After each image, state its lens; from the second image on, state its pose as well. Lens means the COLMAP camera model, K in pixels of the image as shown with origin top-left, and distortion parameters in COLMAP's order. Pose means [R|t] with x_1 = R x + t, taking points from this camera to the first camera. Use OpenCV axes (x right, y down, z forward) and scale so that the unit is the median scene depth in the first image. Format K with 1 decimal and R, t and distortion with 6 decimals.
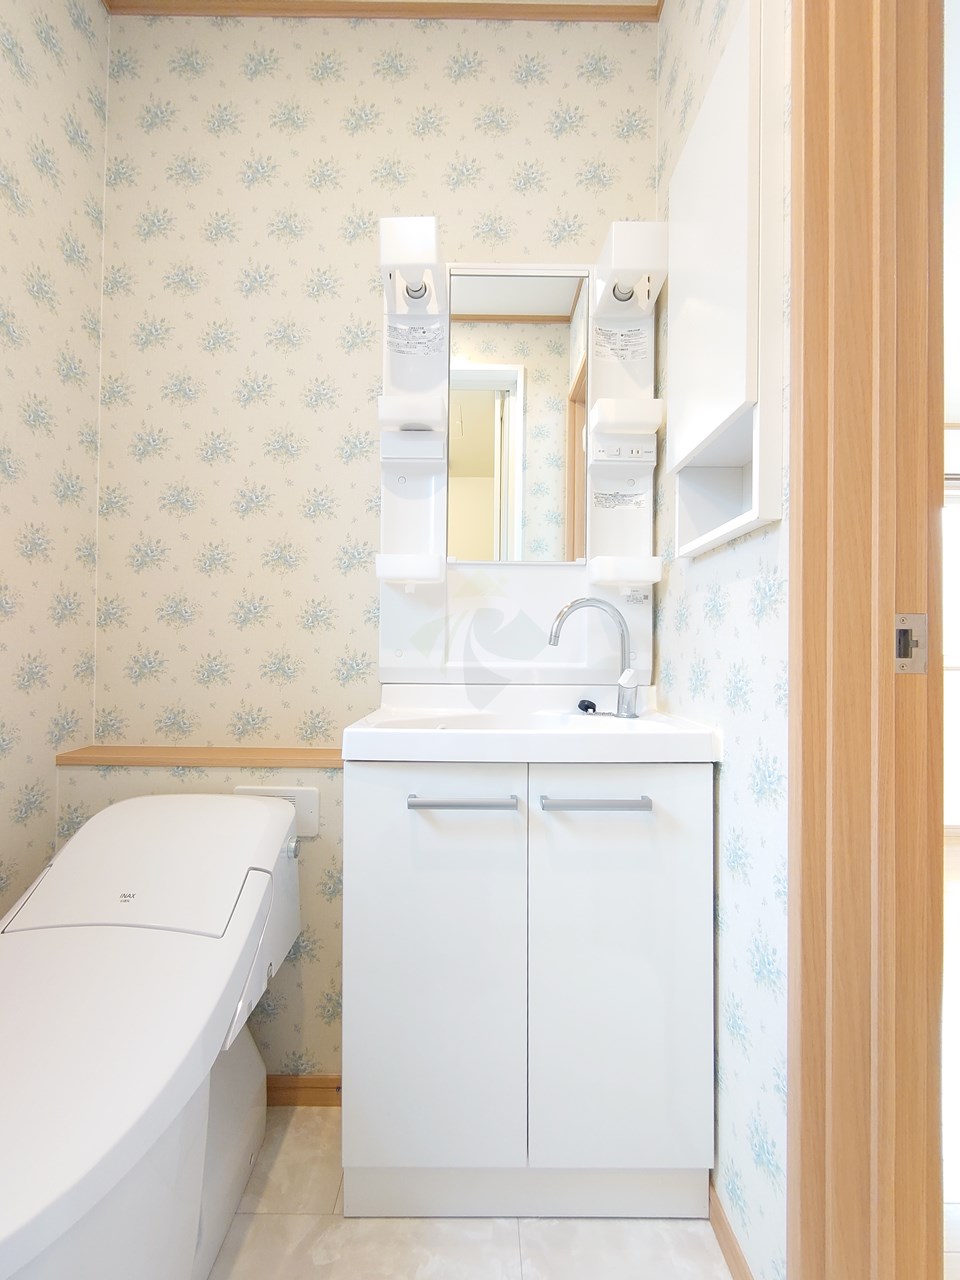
lens RADIAL K [[550.9, 0, 480.7], [0, 550.9, 643.7], [0, 0, 1]] dist [0.000863, -0.000974]
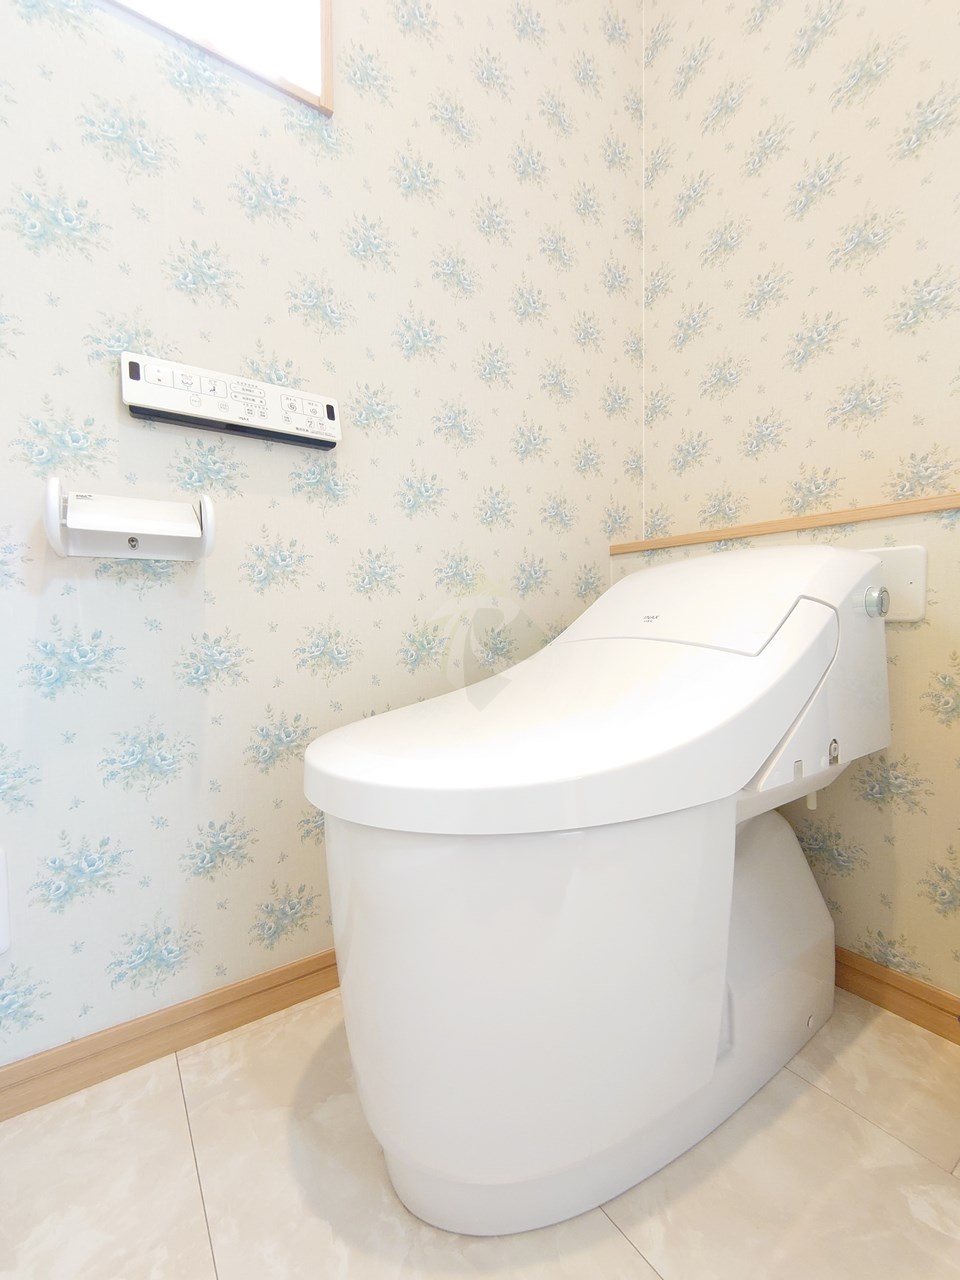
lens RADIAL K [[550.9, 0, 480.7], [0, 550.9, 643.7], [0, 0, 1]] dist [0.000863, -0.000974]
pose [[0.565582, 0.013905, -0.824575, -0.058789], [0.027220, 0.998998, 0.035517, 0.342536], [0.824242, -0.042533, 0.564637, 0.215687]]
